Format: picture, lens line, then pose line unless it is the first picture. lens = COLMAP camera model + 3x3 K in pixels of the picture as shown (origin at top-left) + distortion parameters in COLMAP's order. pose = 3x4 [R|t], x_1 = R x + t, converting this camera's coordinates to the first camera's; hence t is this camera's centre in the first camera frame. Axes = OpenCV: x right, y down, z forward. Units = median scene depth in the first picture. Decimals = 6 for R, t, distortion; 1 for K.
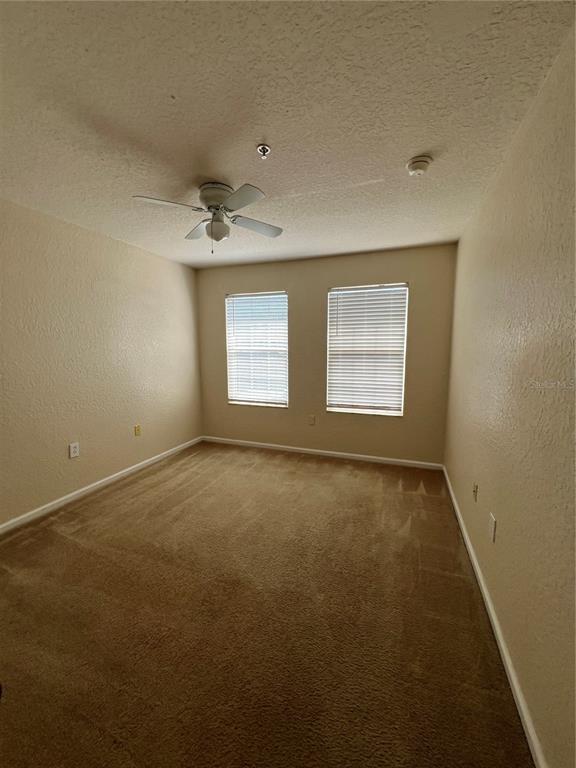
lens RADIAL K [[309.4, 0, 287.7], [0, 309.4, 381.6], [0, 0, 1]] dist [-0.001495, 0.000554]
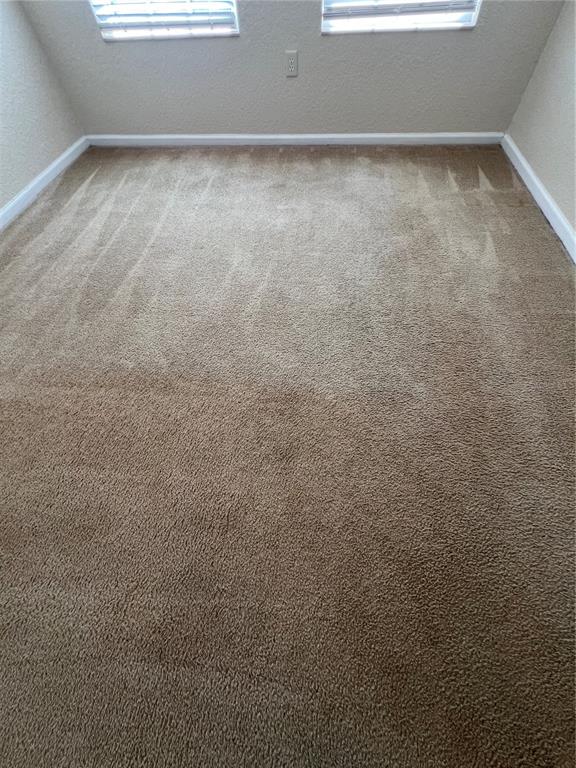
lens RADIAL K [[310.8, 0, 289.3], [0, 310.8, 383.8], [0, 0, 1]] dist [-0.002903, -0.000020]
pose [[0.964409, -0.239020, 0.113069, -0.127741], [0.065388, 0.629926, 0.773897, 0.069978], [-0.256203, -0.738960, 0.623136, 0.331396]]
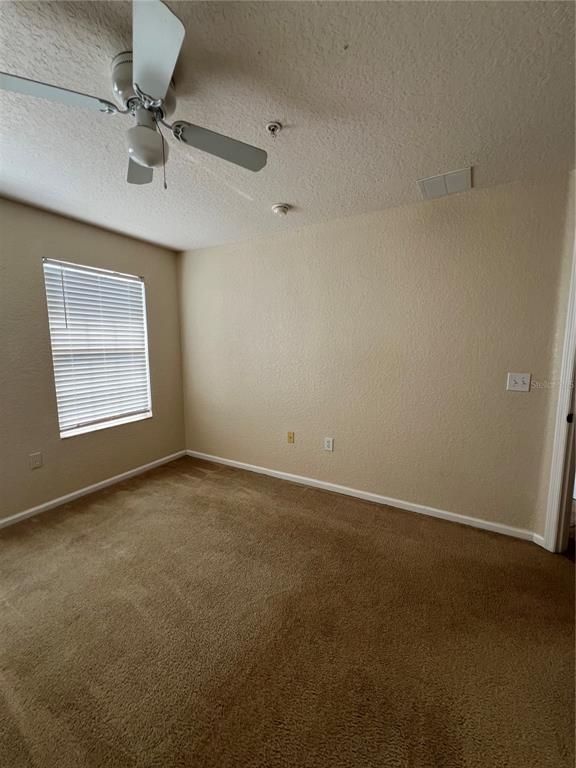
lens RADIAL K [[309.4, 0, 290.8], [0, 309.4, 384.6], [0, 0, 1]] dist [-0.001495, 0.000554]
pose [[0.146608, -0.128370, 0.980830, -0.515622], [0.111312, 0.987387, 0.112590, -0.048778], [-0.982912, 0.092672, 0.159048, 0.426033]]
